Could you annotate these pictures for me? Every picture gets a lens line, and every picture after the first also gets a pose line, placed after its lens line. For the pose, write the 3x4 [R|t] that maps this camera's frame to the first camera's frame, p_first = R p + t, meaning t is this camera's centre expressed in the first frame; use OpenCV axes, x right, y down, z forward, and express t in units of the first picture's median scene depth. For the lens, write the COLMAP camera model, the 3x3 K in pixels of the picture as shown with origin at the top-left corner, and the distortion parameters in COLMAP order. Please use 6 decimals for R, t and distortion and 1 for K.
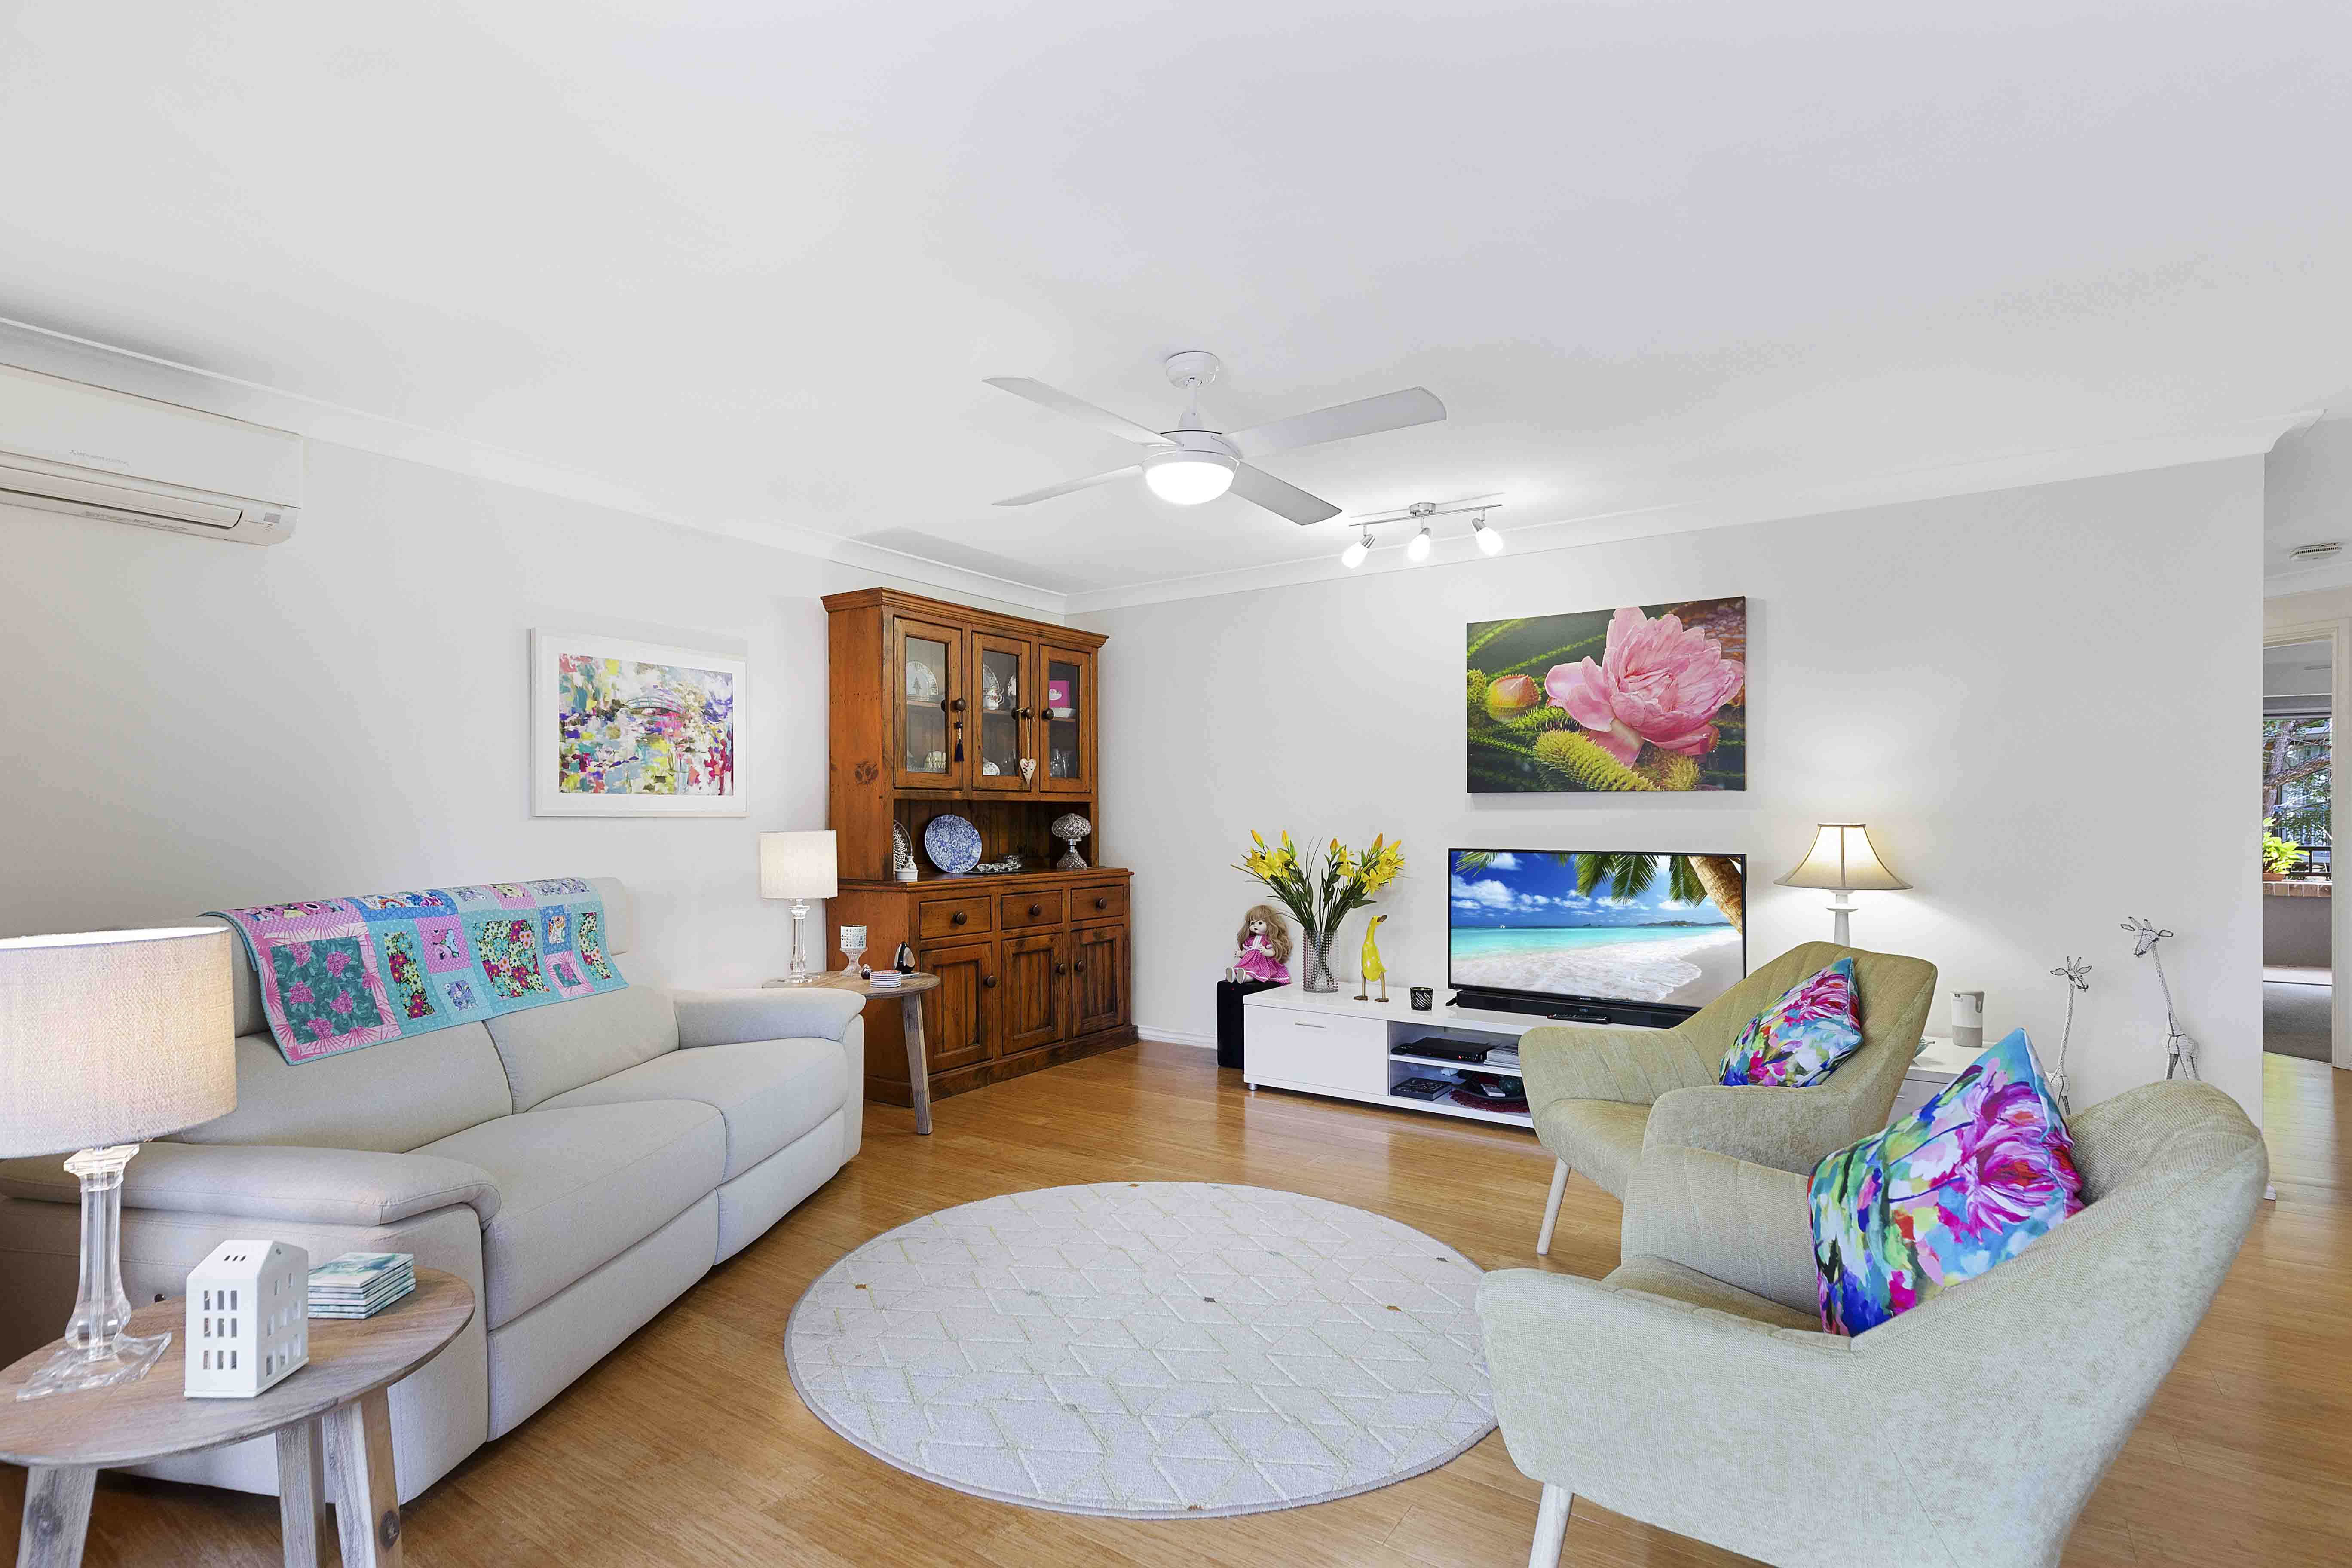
lens RADIAL K [[1101.0, 0, 1165.3], [0, 1101.0, 803.8], [0, 0, 1]] dist [0.017281, -0.003201]
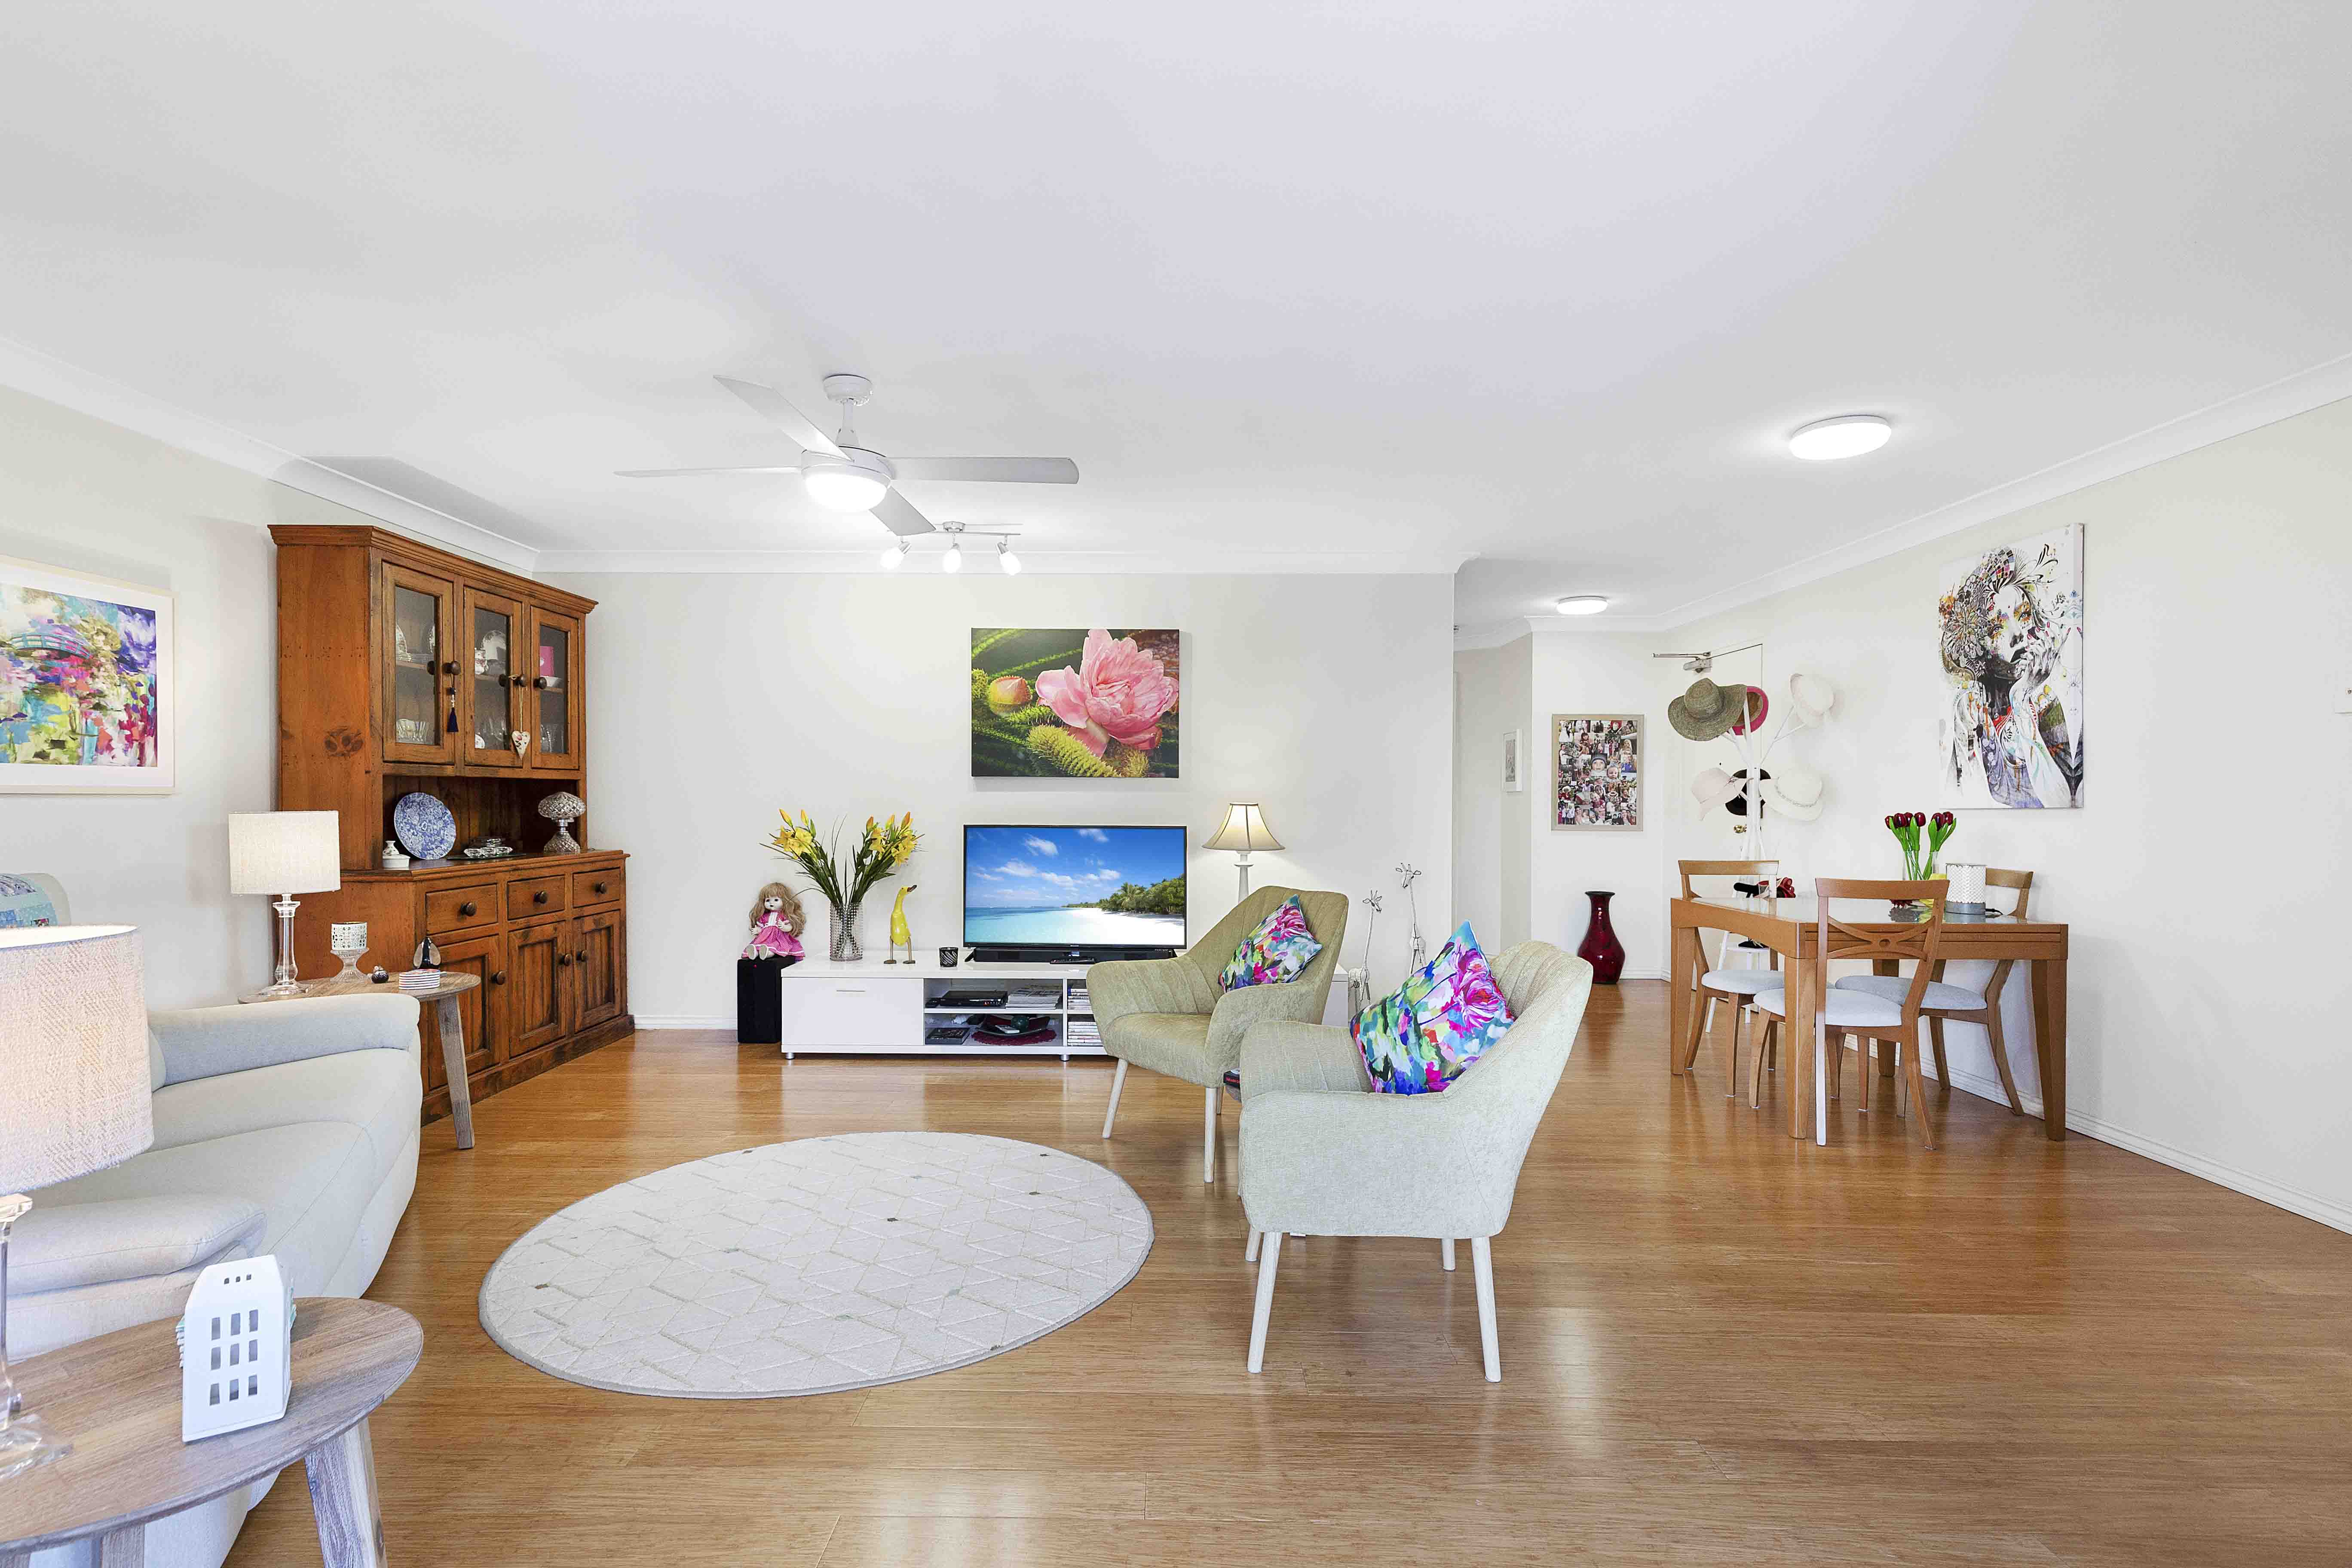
lens RADIAL K [[1101.0, 0, 1171.3], [0, 1101.0, 793.2], [0, 0, 1]] dist [0.017281, -0.003201]
pose [[0.815244, 0.005535, 0.579091, -0.256984], [-0.010752, 0.999927, 0.005580, -0.001169], [-0.579018, -0.010775, 0.815244, -0.062482]]
